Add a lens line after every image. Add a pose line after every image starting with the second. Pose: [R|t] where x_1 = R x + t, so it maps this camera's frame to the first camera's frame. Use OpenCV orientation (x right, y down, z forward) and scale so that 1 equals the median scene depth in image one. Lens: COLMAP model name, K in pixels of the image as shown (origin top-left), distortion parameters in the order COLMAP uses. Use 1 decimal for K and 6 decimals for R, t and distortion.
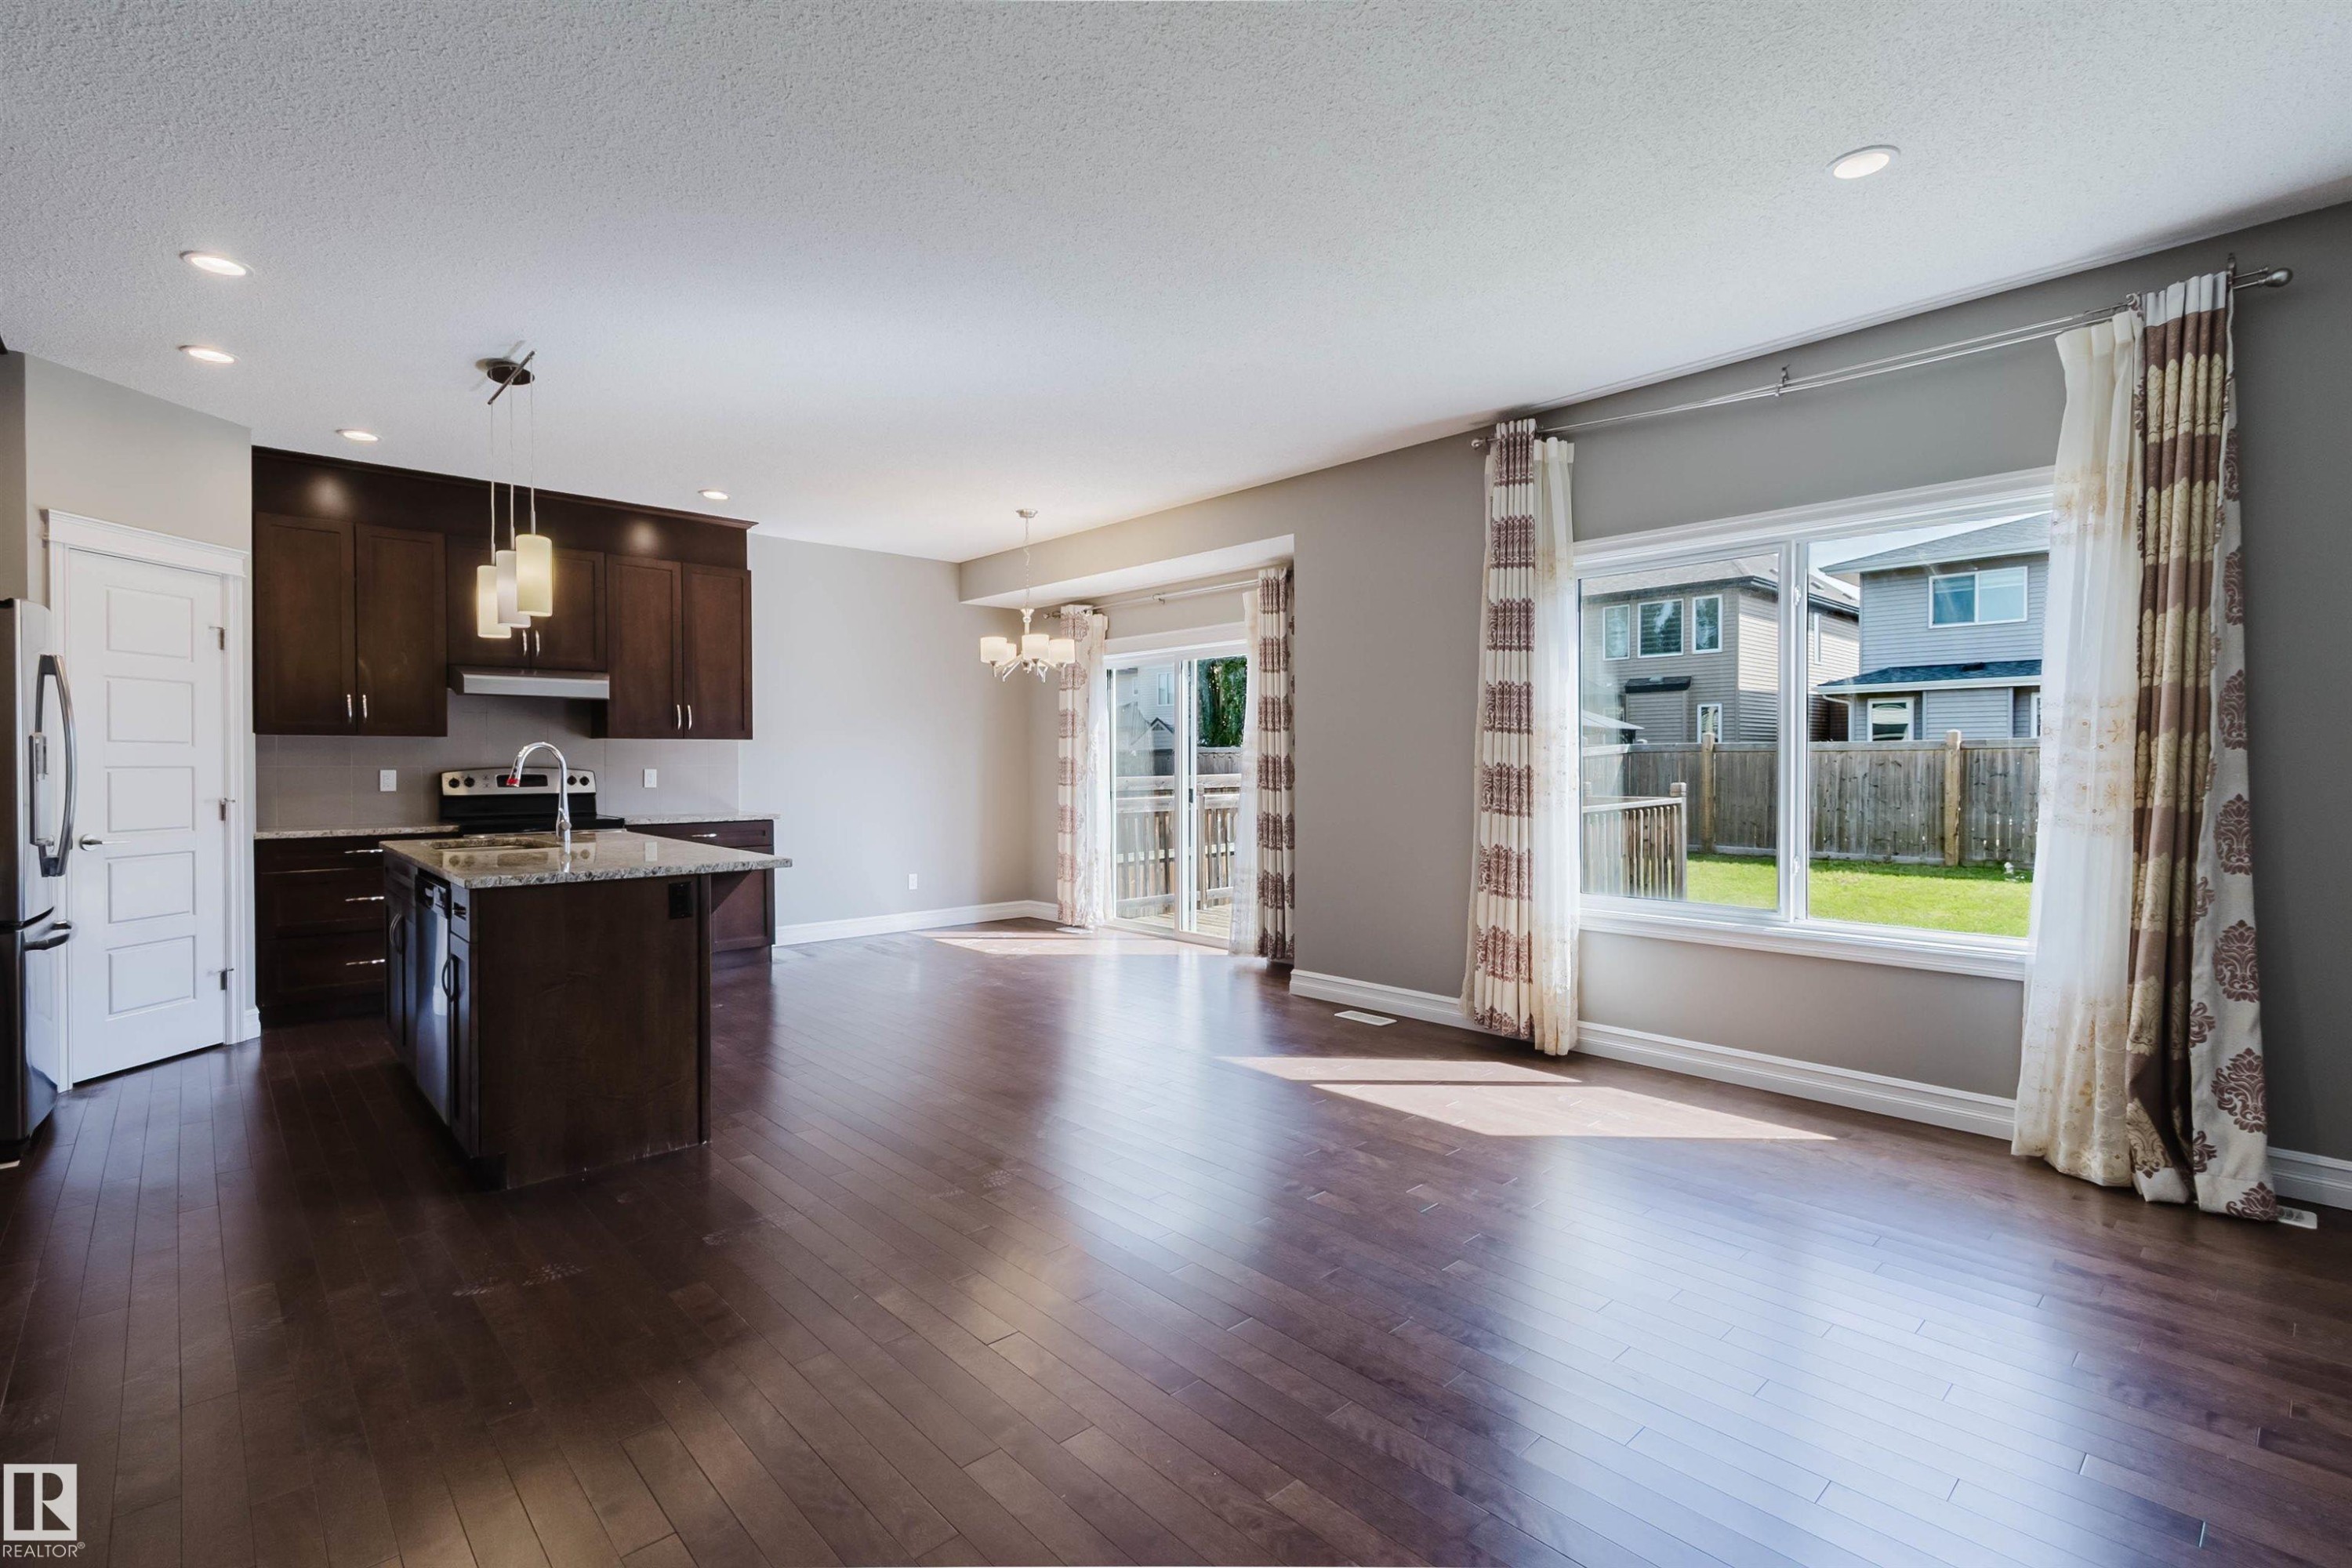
lens RADIAL K [[1058.5, 0, 1183.0], [0, 1058.5, 780.6], [0, 0, 1]] dist [0.001778, -0.000090]
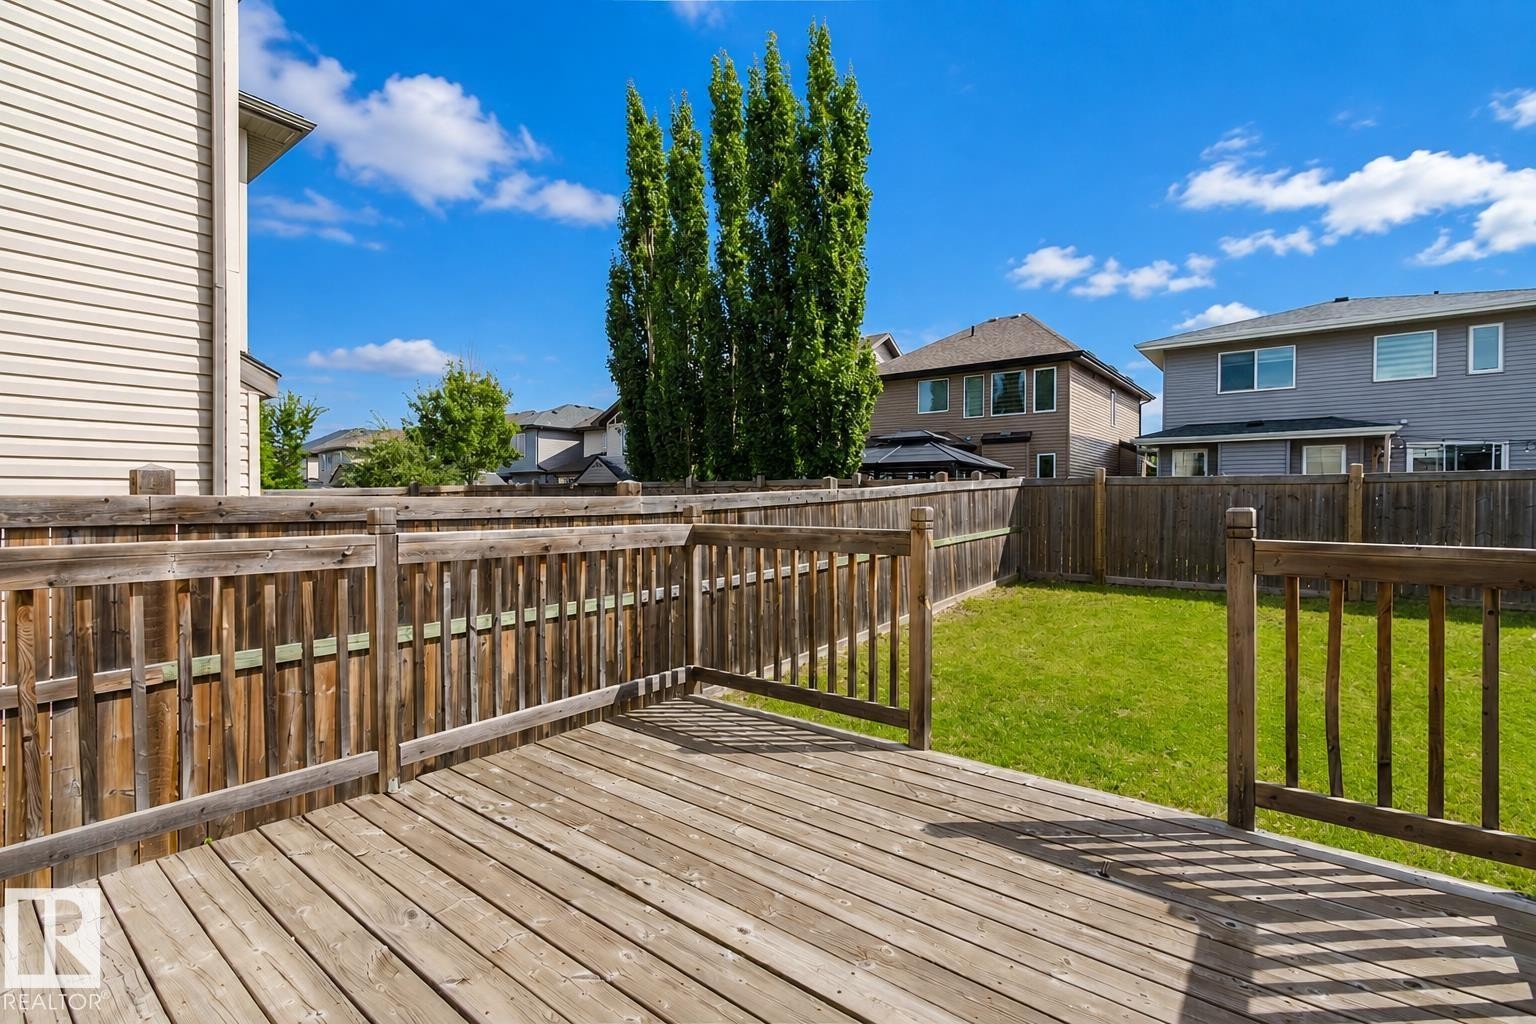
lens RADIAL K [[691.2, 0, 771.8], [0, 691.2, 509.0], [0, 0, 1]] dist [0.001778, -0.000090]
pose [[0.986969, 0.005452, 0.160819, 0.052119], [-0.004144, 0.999956, -0.008464, 0.002345], [-0.160858, 0.007688, 0.986948, 0.284794]]
